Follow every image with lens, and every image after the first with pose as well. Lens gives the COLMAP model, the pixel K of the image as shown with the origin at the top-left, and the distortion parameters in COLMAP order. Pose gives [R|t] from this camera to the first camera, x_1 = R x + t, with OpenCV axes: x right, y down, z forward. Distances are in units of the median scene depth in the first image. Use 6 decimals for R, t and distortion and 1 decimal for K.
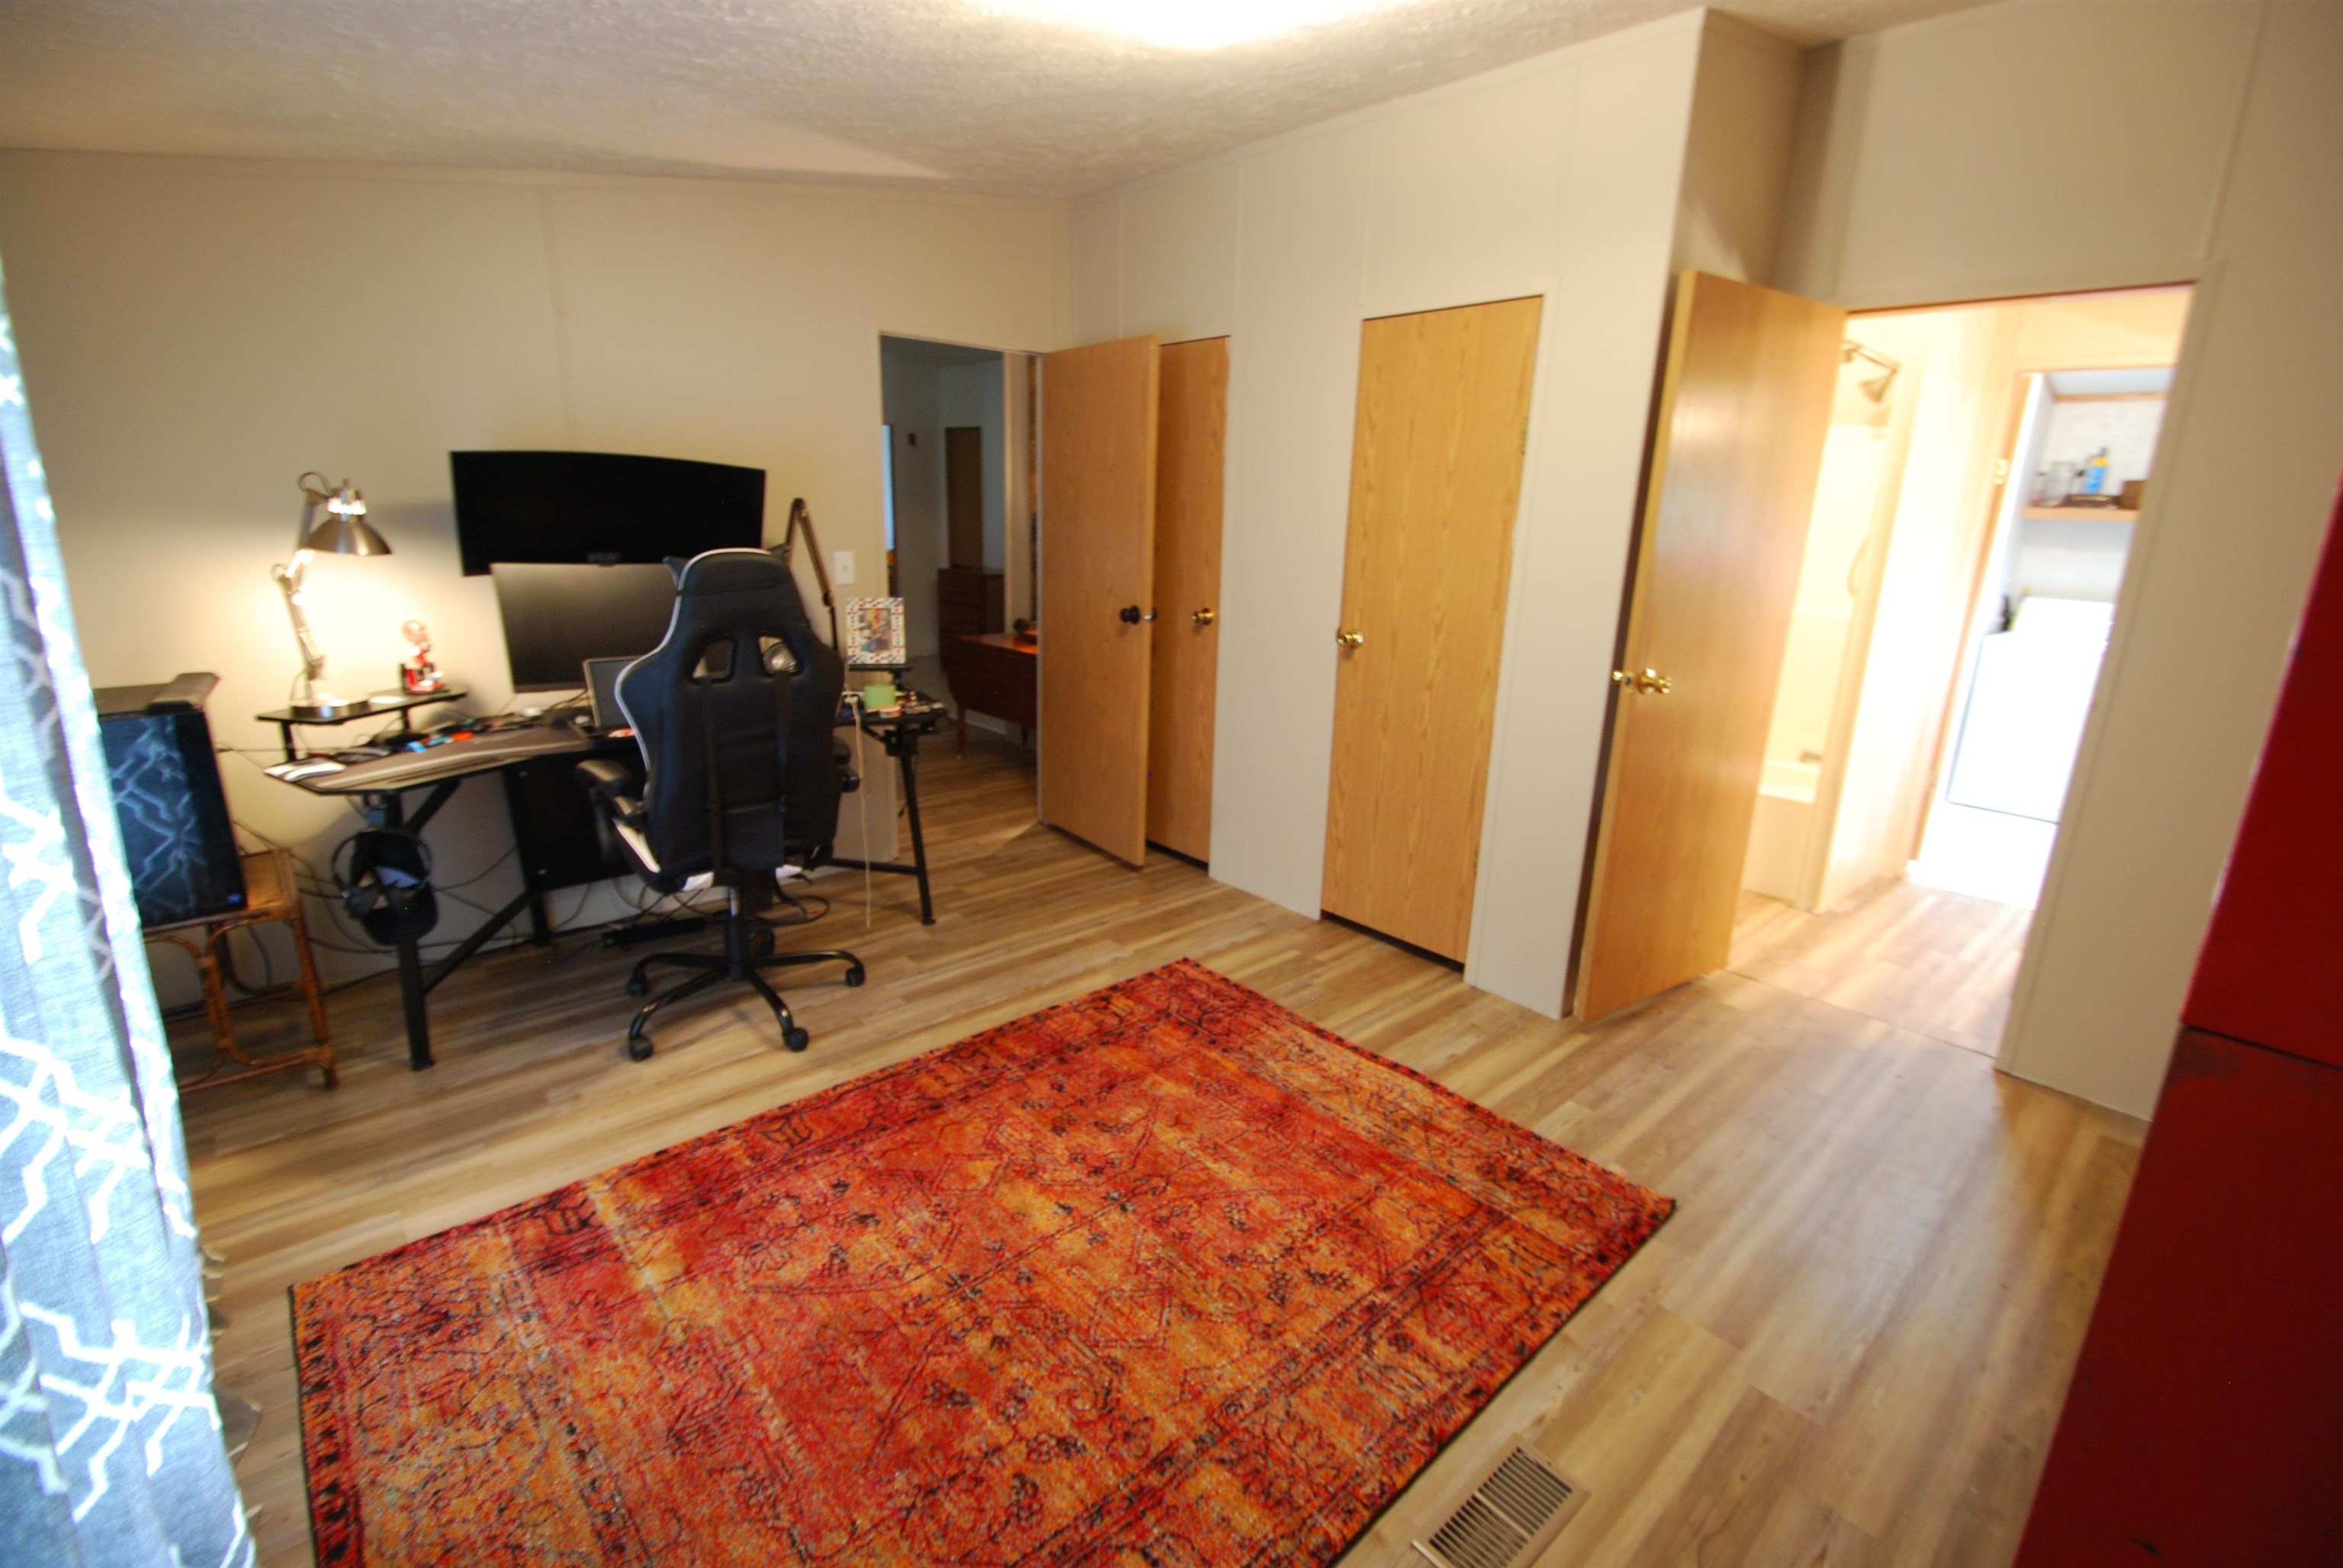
lens RADIAL K [[1025.6, 0, 1167.9], [0, 1025.6, 782.3], [0, 0, 1]] dist [0.011716, -0.014965]
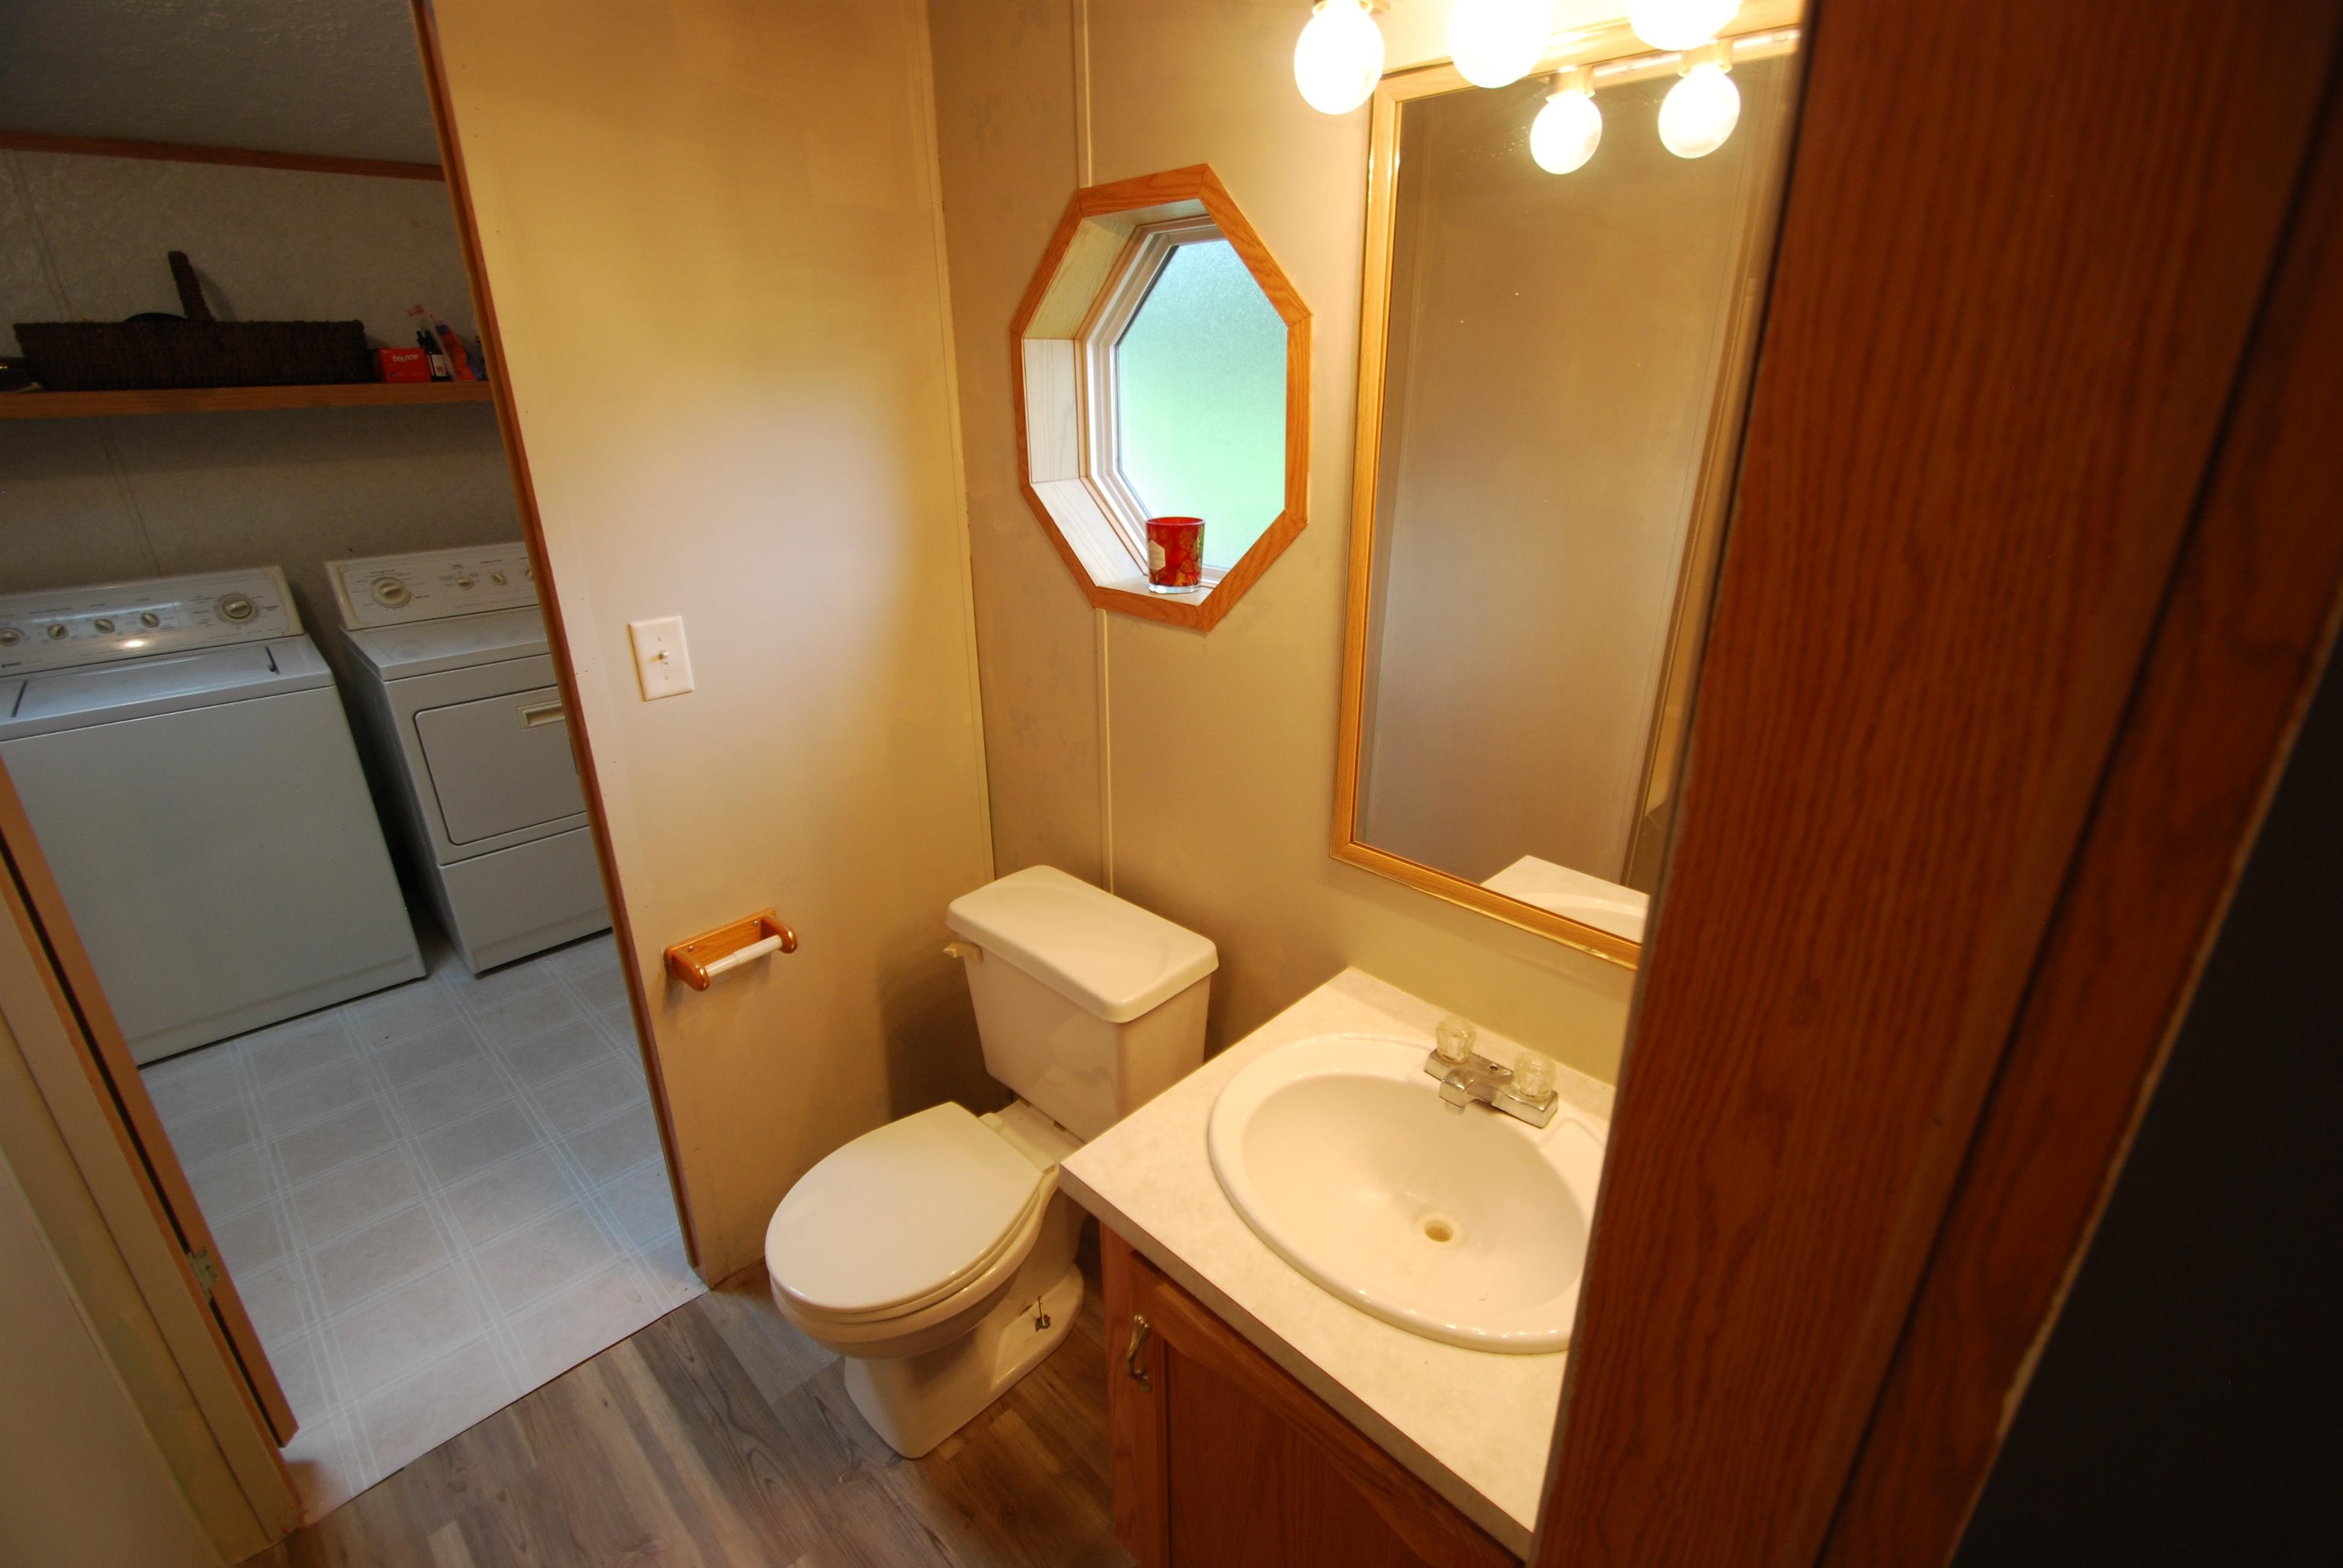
lens RADIAL K [[1026.7, 0, 1167.9], [0, 1026.7, 781.7], [0, 0, 1]] dist [0.012667, -0.016114]
pose [[-0.058254, -0.395474, 0.916628, 0.677139], [0.266686, 0.878653, 0.396039, -0.262407], [-0.962021, 0.267523, 0.054283, 0.889963]]
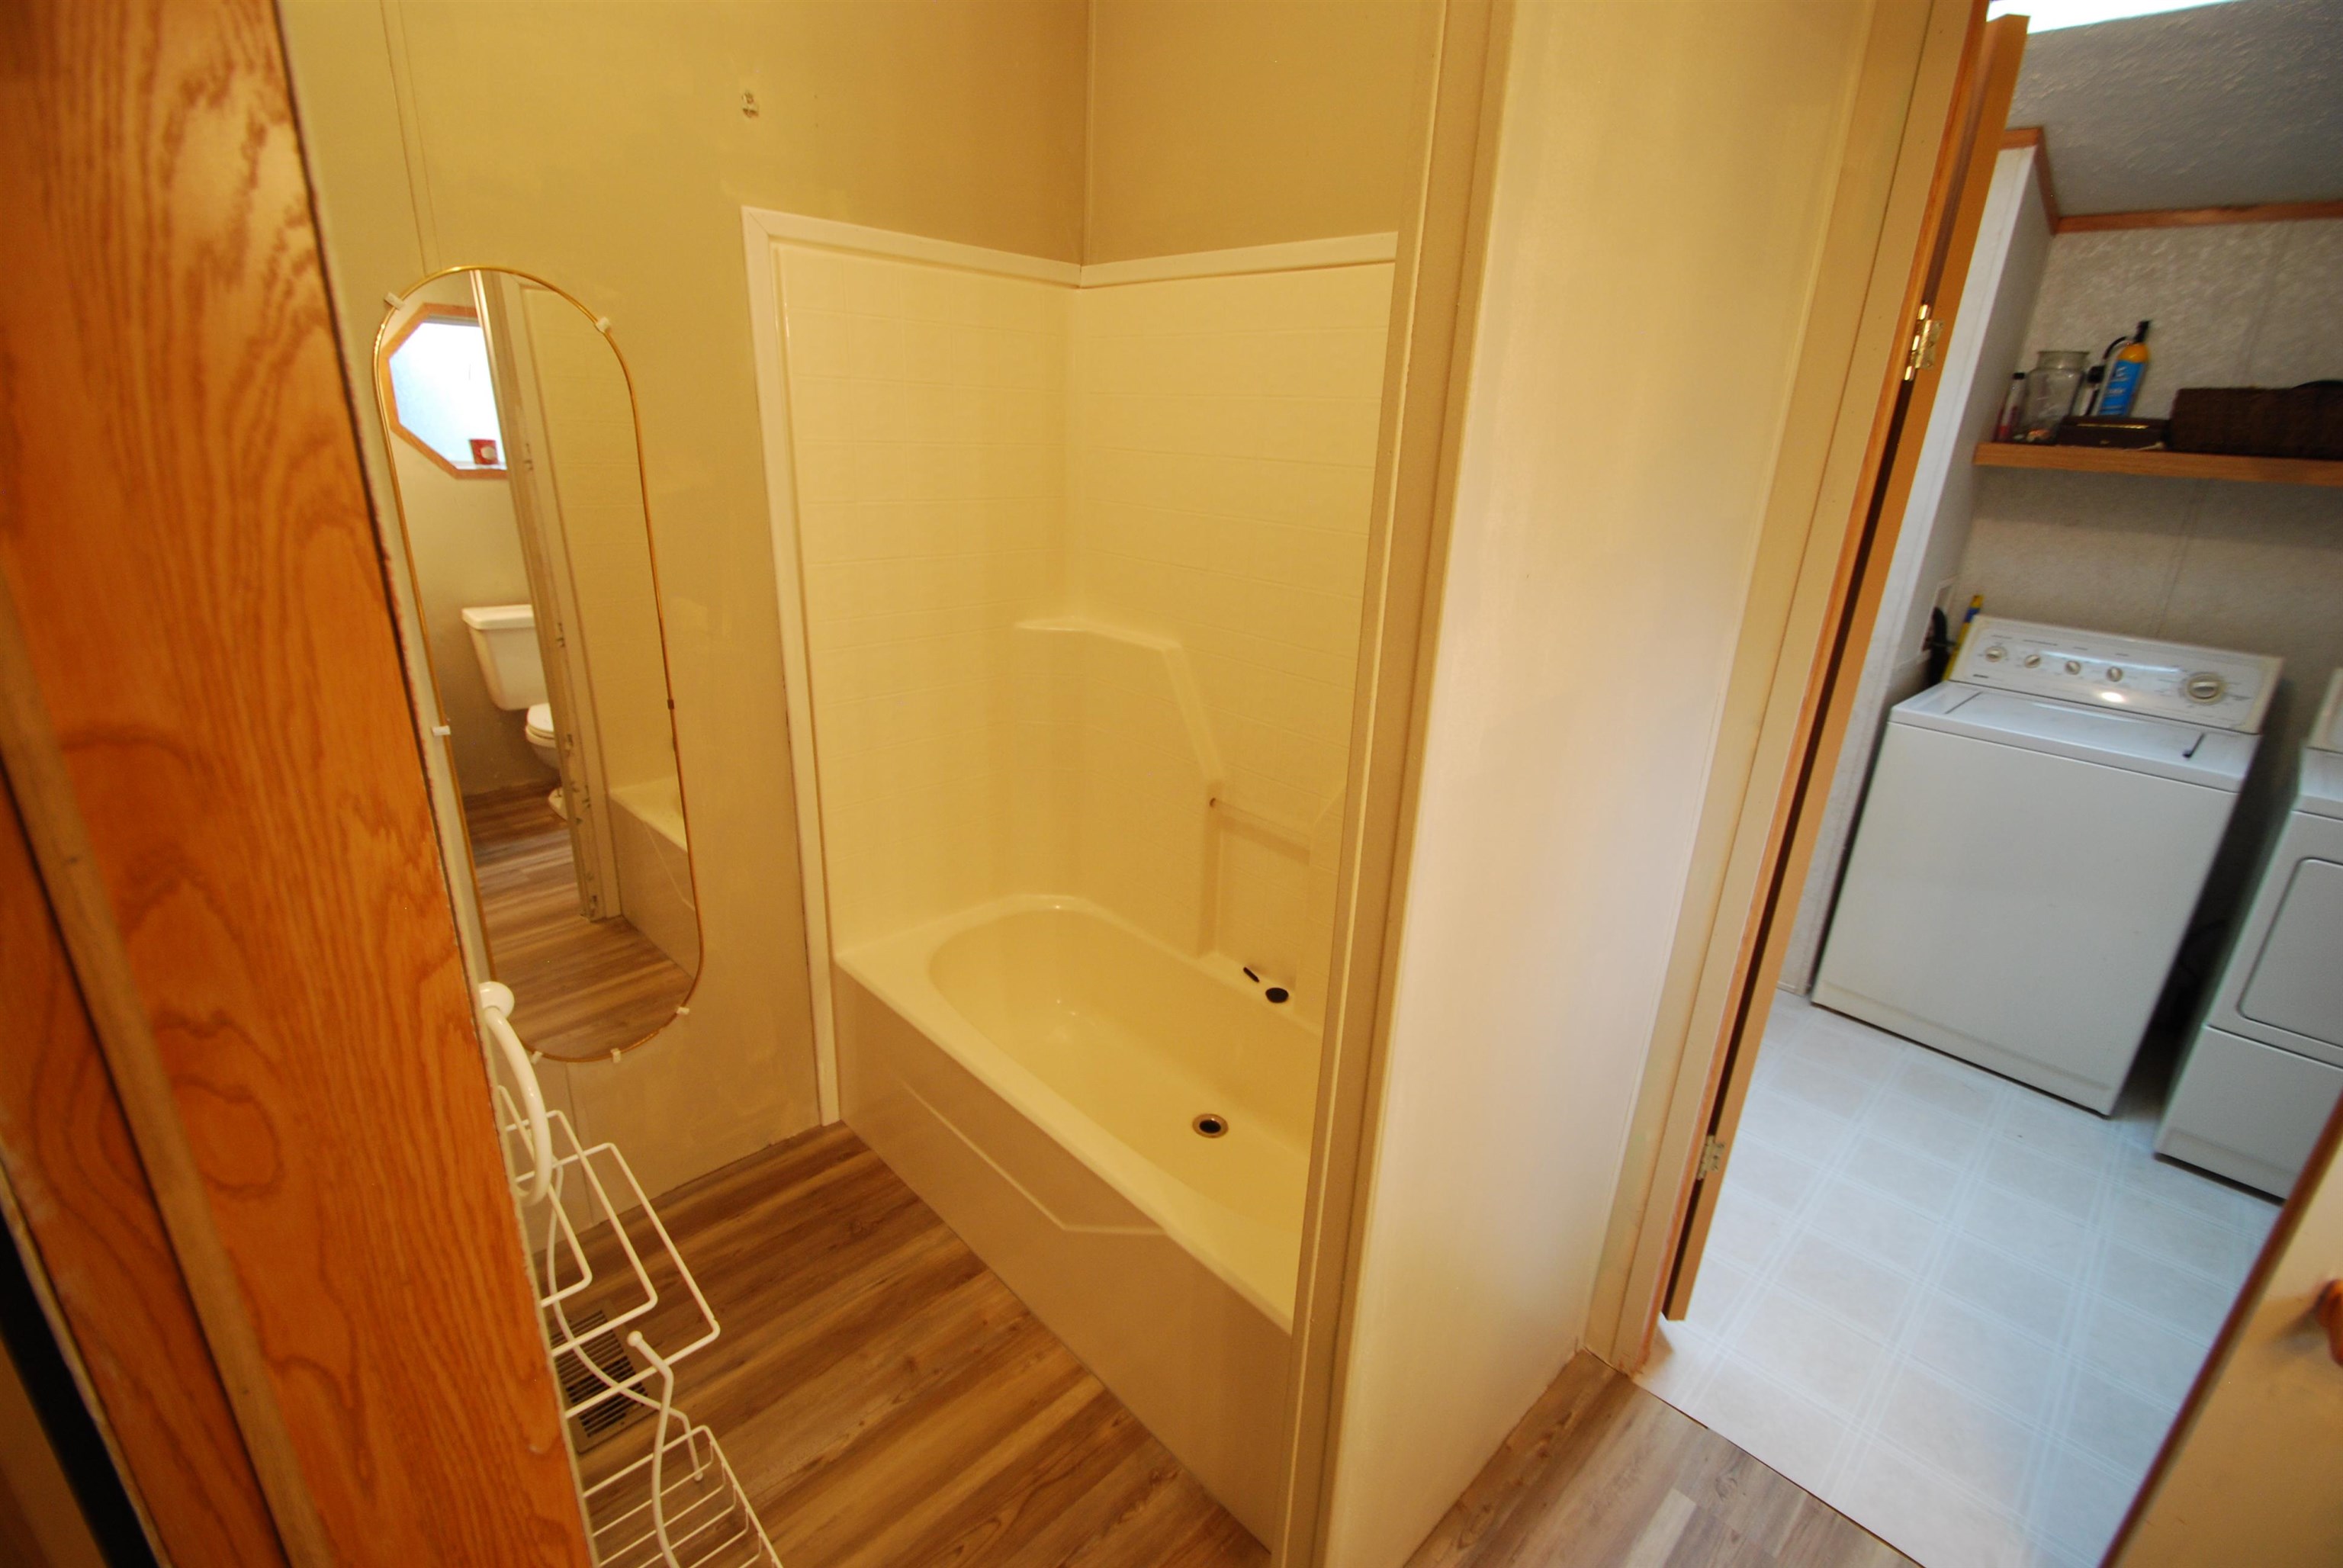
lens RADIAL K [[1034.0, 0, 1167.9], [0, 1034.0, 782.3], [0, 0, 1]] dist [-0.004116, -0.007188]
pose [[0.999454, -0.003102, 0.032909, 0.728570], [0.000633, 0.997201, 0.074761, -0.243518], [-0.033048, -0.074699, 0.996658, 0.868336]]
